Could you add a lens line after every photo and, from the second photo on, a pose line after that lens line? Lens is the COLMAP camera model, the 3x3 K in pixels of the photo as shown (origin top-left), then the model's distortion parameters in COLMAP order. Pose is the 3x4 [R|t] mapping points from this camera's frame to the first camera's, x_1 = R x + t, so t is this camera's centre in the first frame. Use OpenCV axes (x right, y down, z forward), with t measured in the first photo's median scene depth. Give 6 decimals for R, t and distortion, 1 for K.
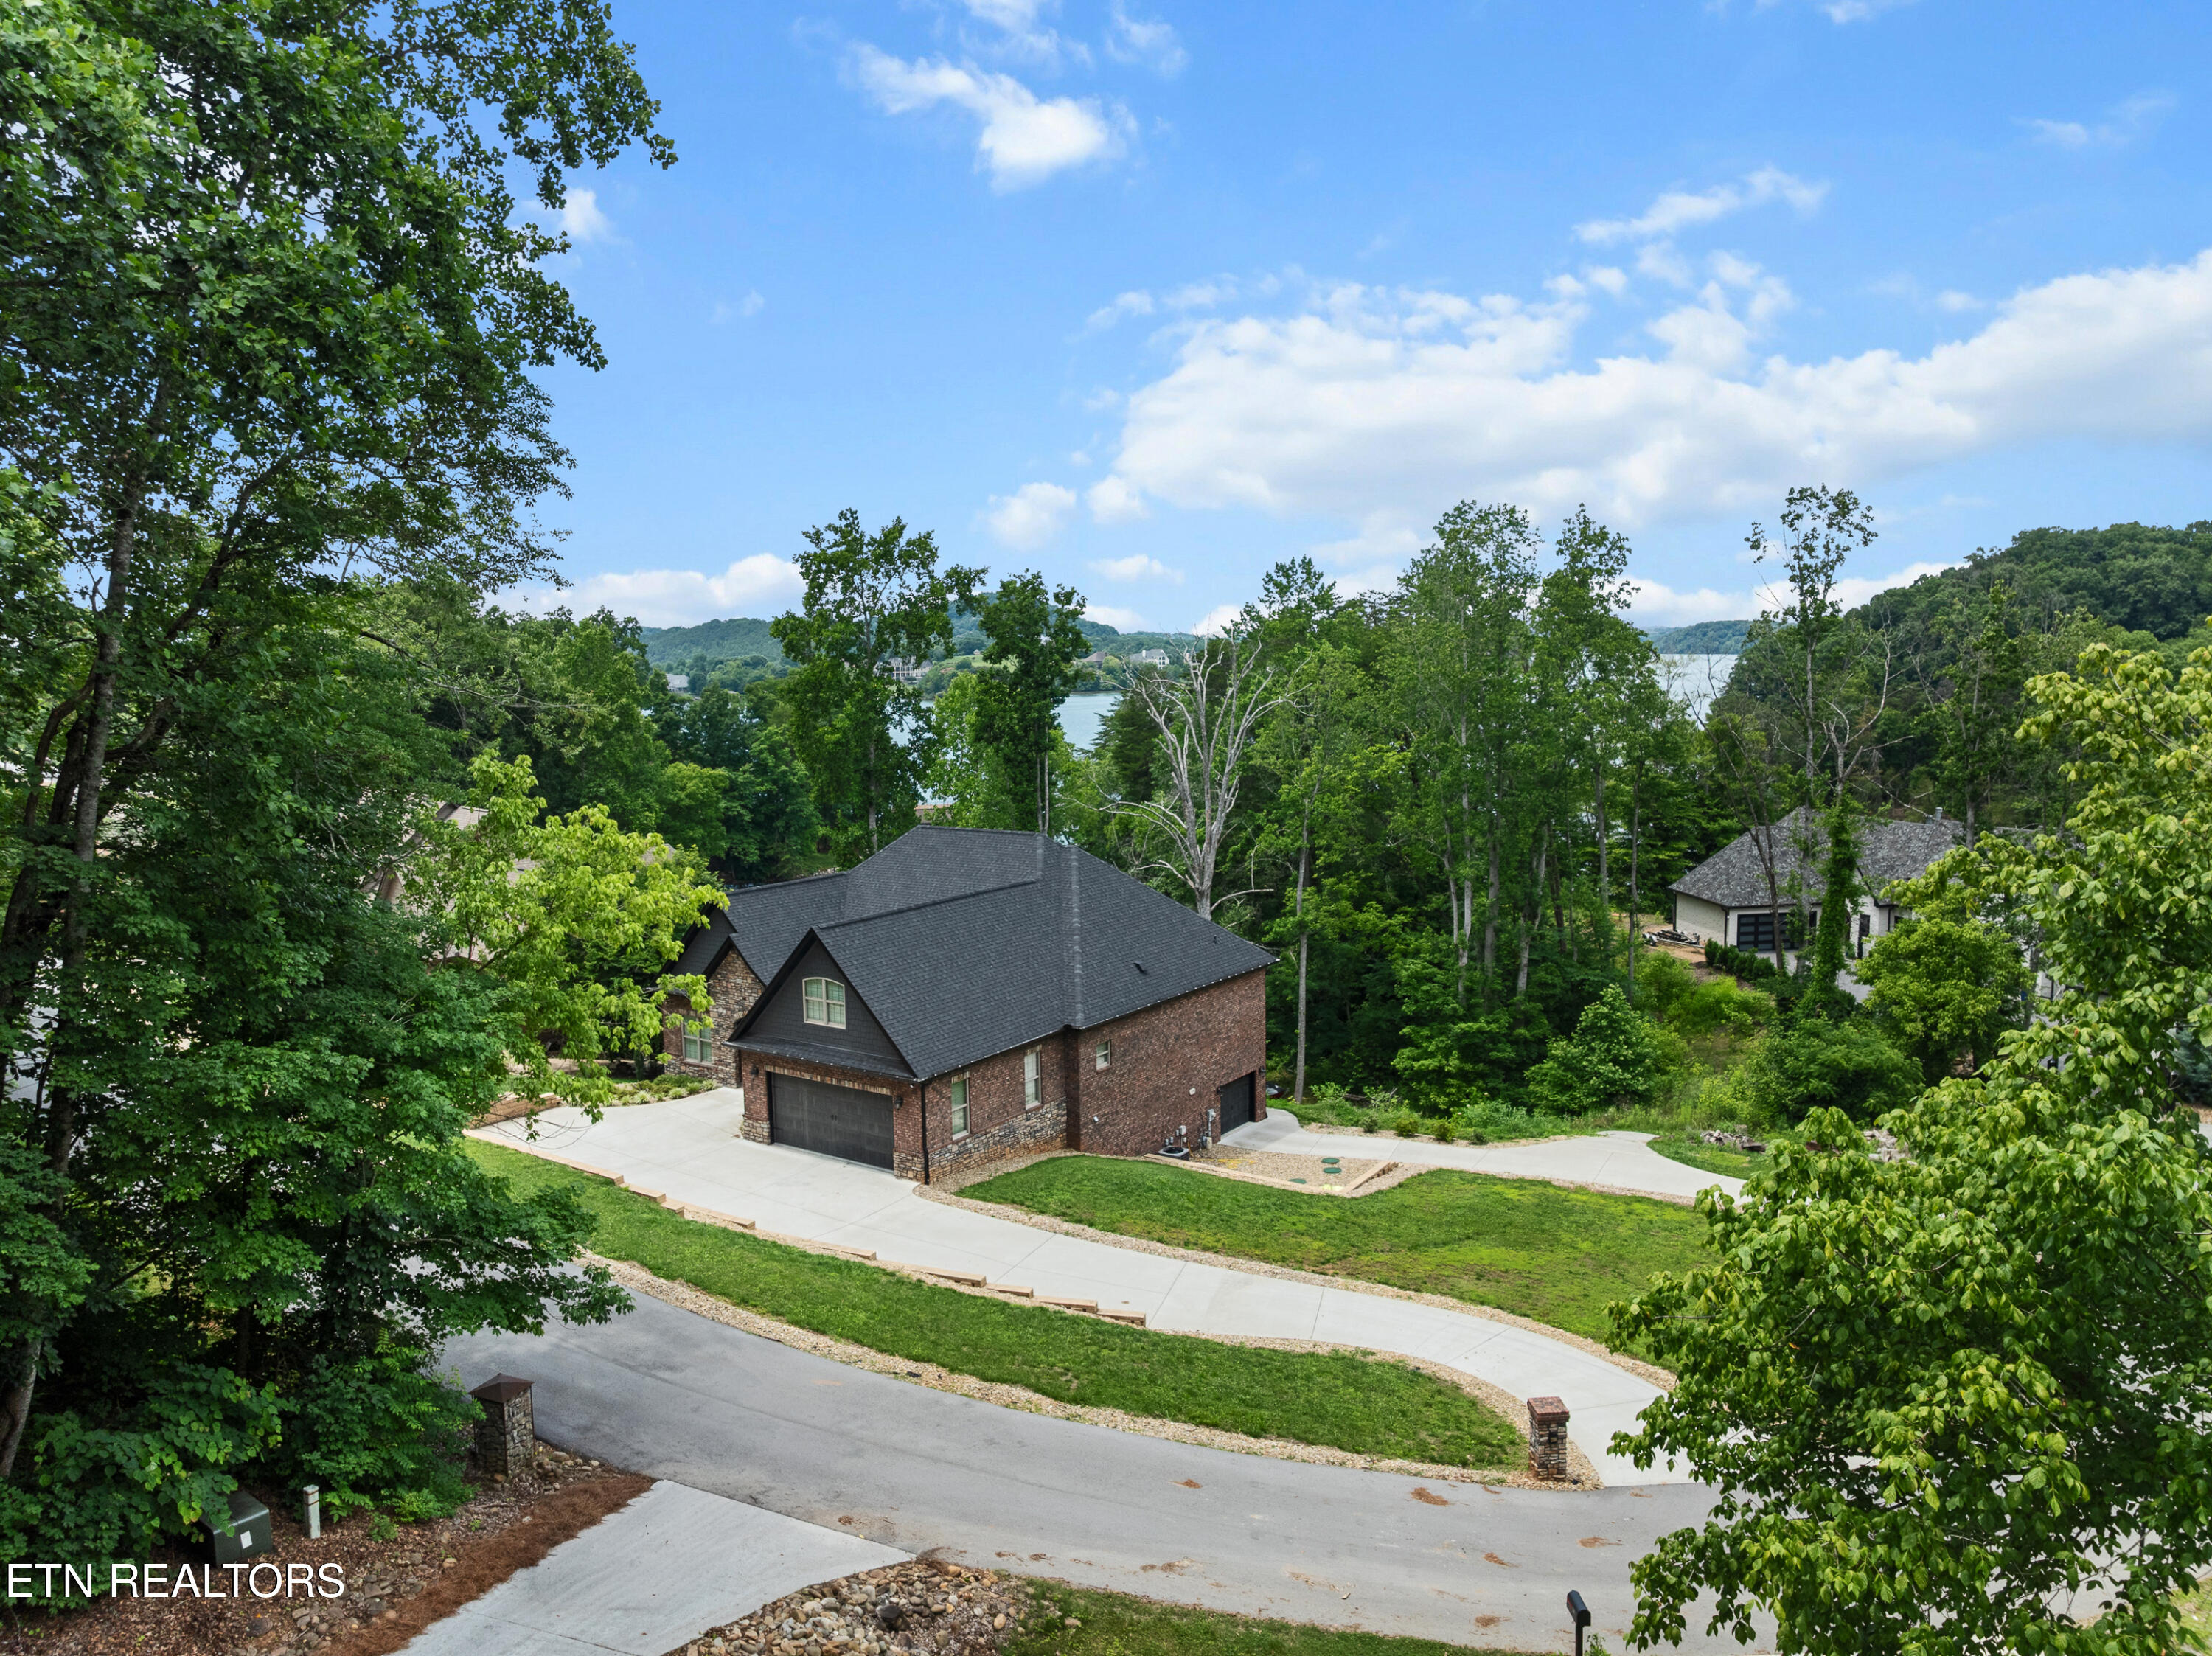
lens RADIAL K [[1544.5, 0, 1103.4], [0, 1544.5, 836.7], [0, 0, 1]] dist [0.005026, -0.107279]
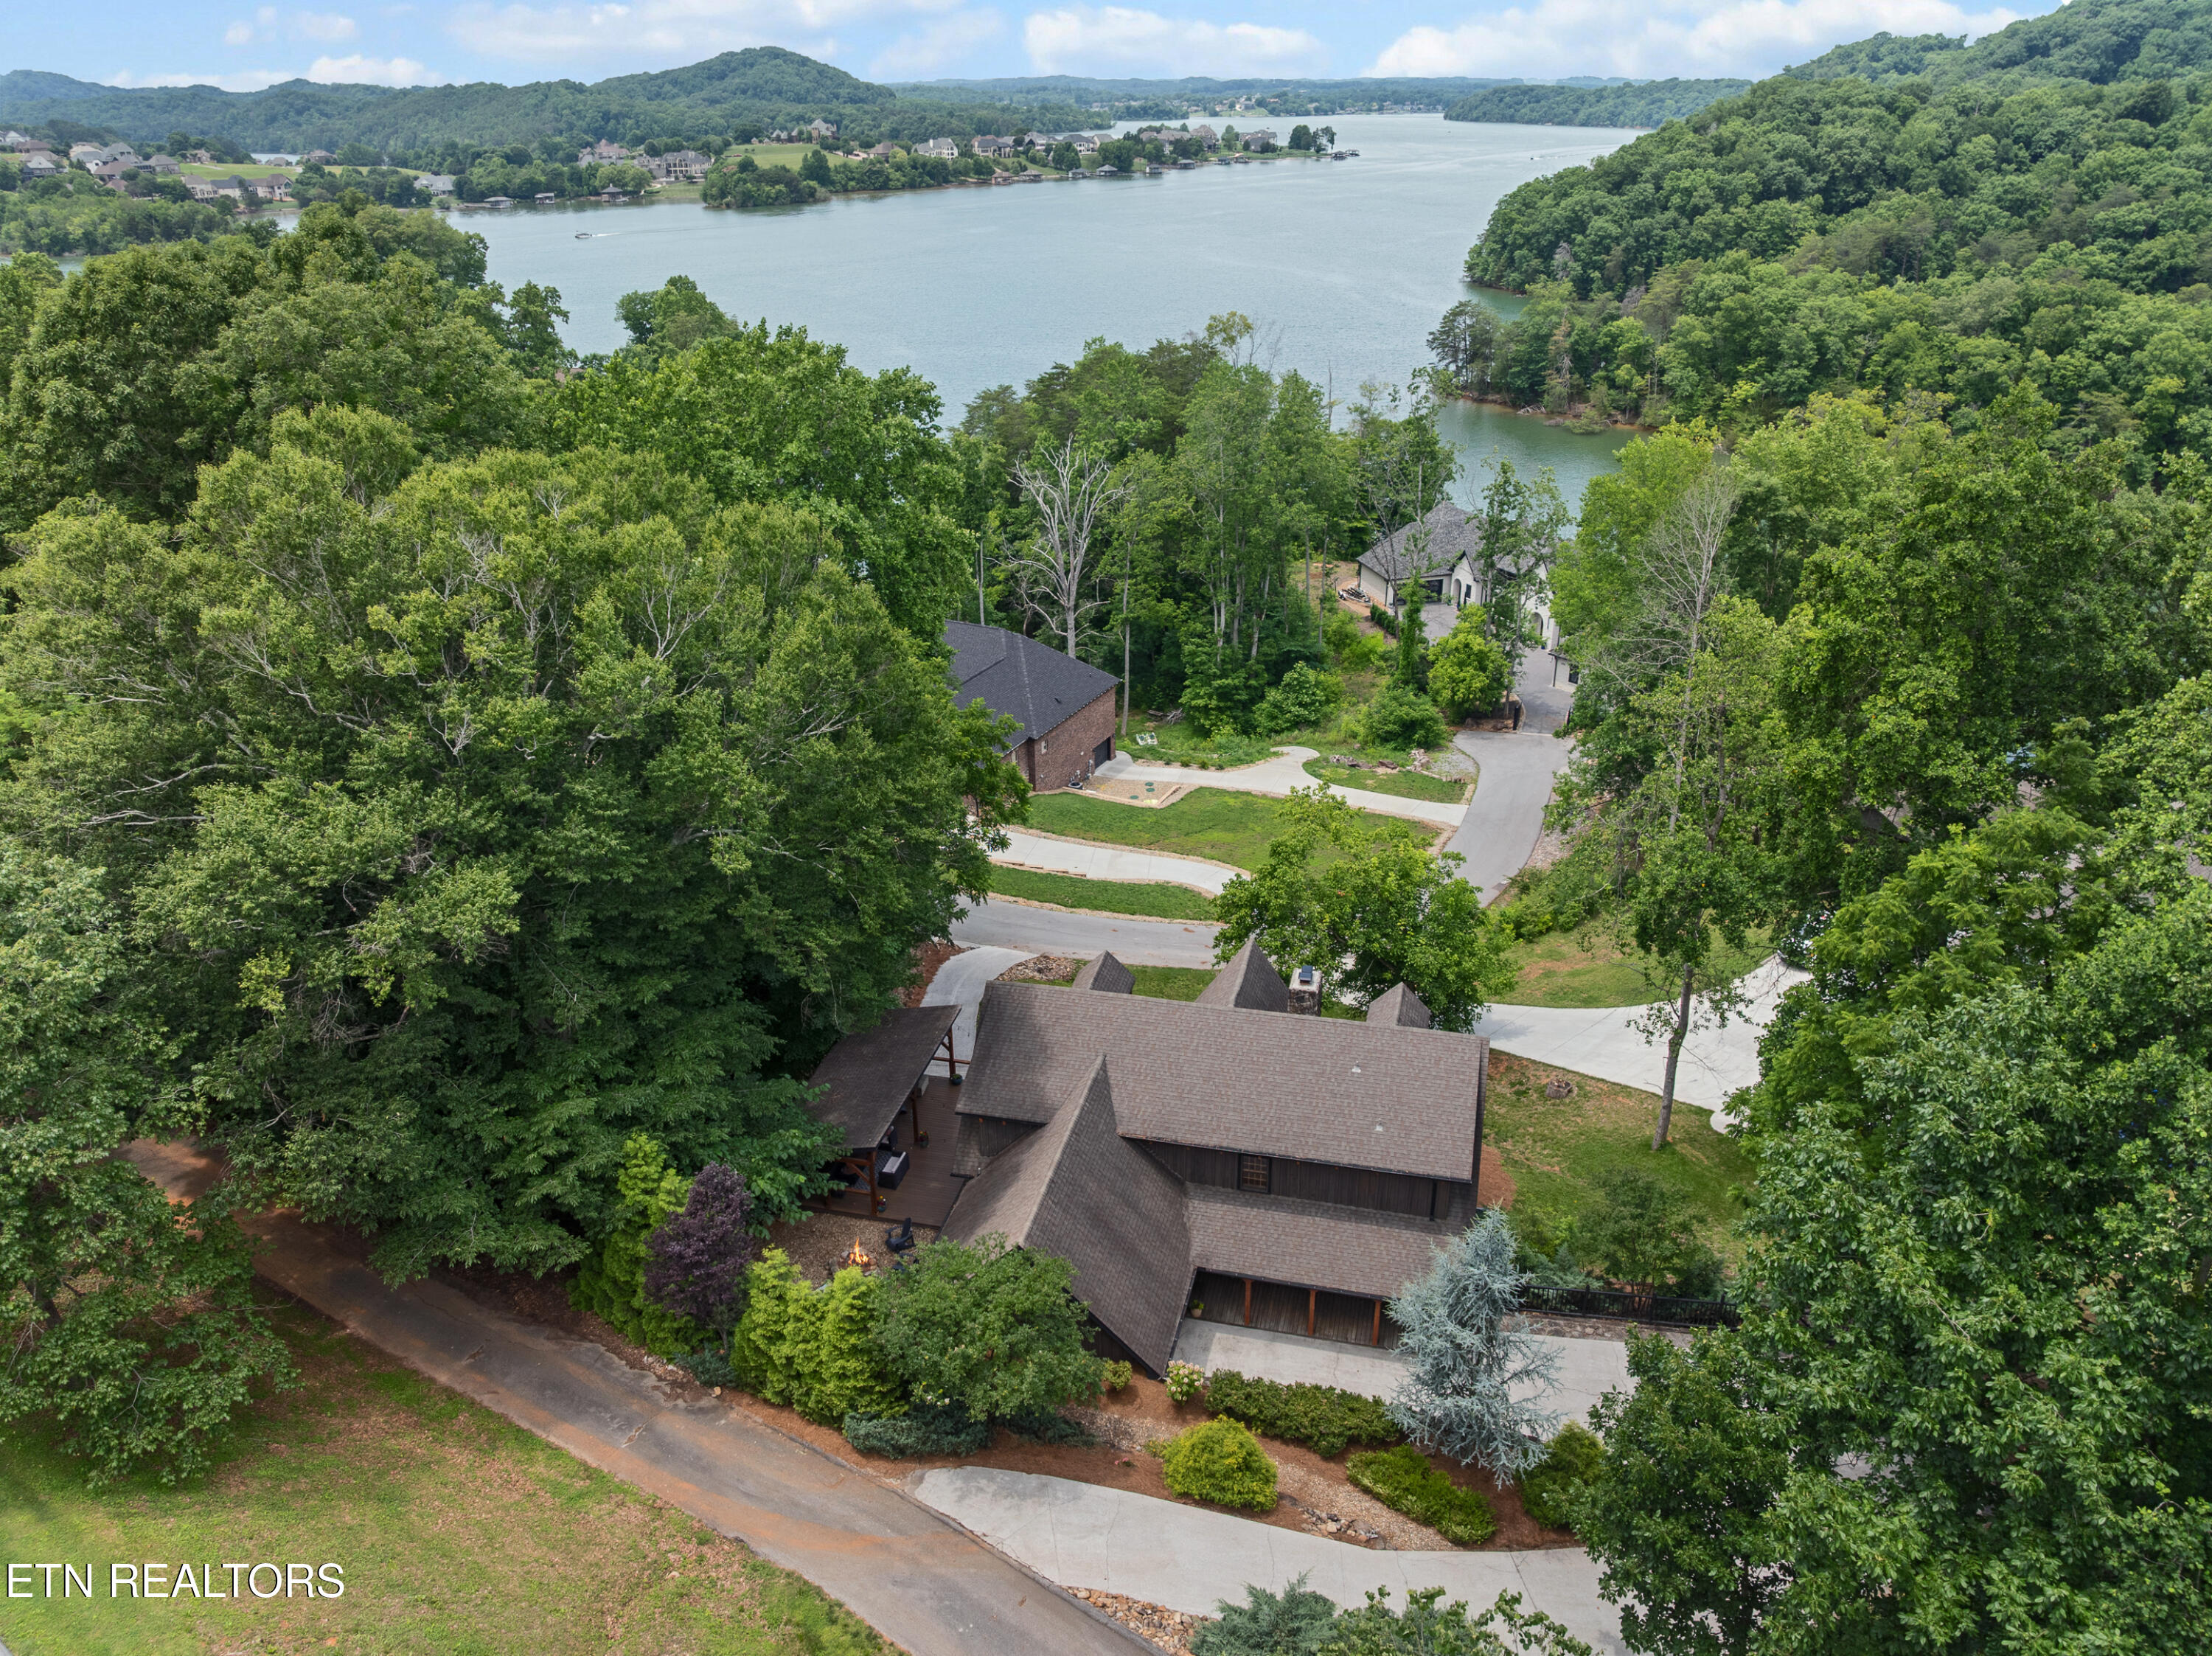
lens RADIAL K [[1601.4, 0, 1105.0], [0, 1601.4, 859.9], [0, 0, 1]] dist [-0.042672, 0.010558]
pose [[0.990420, -0.054731, 0.126780, -0.208766], [0.007990, 0.939277, 0.343067, -0.474080], [-0.137858, -0.338768, 0.930716, -1.128329]]
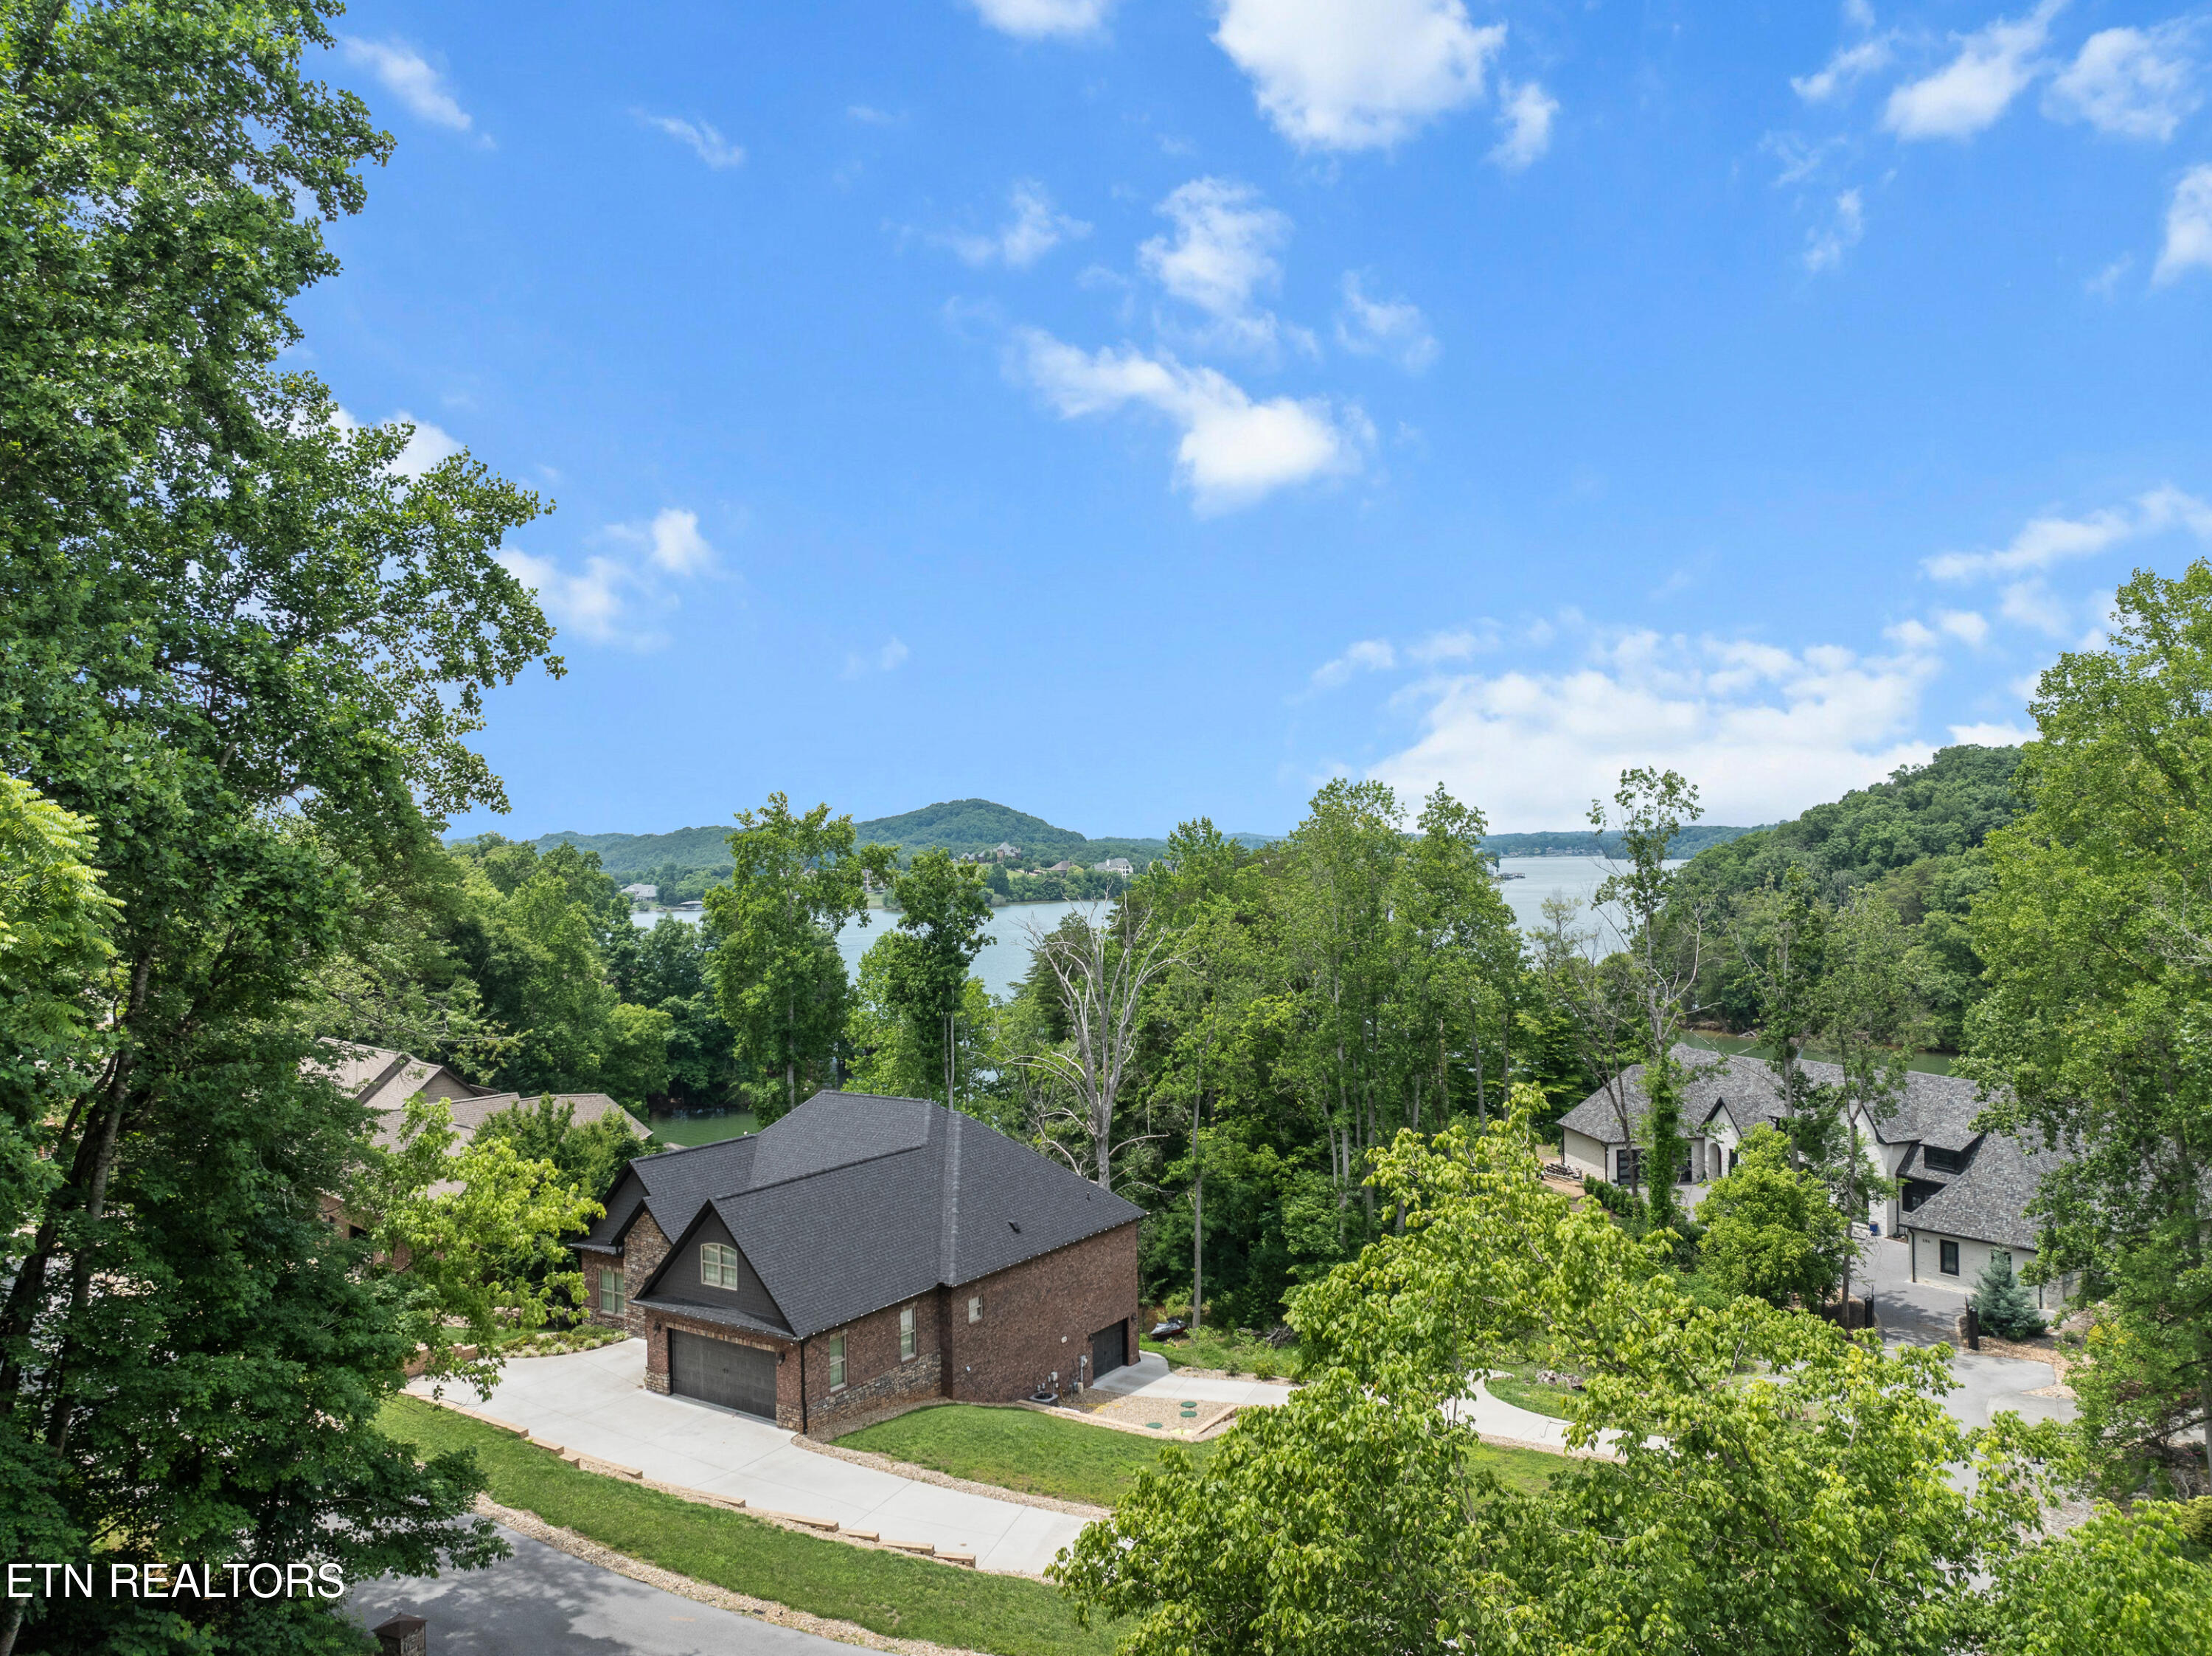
lens RADIAL K [[1551.2, 0, 1106.0], [0, 1551.2, 828.0], [0, 0, 1]] dist [-0.037526, -0.006305]
pose [[0.999828, -0.001144, 0.018516, 0.074843], [0.003623, 0.990918, -0.134420, -0.052594], [-0.018194, 0.134464, 0.990751, -0.149114]]
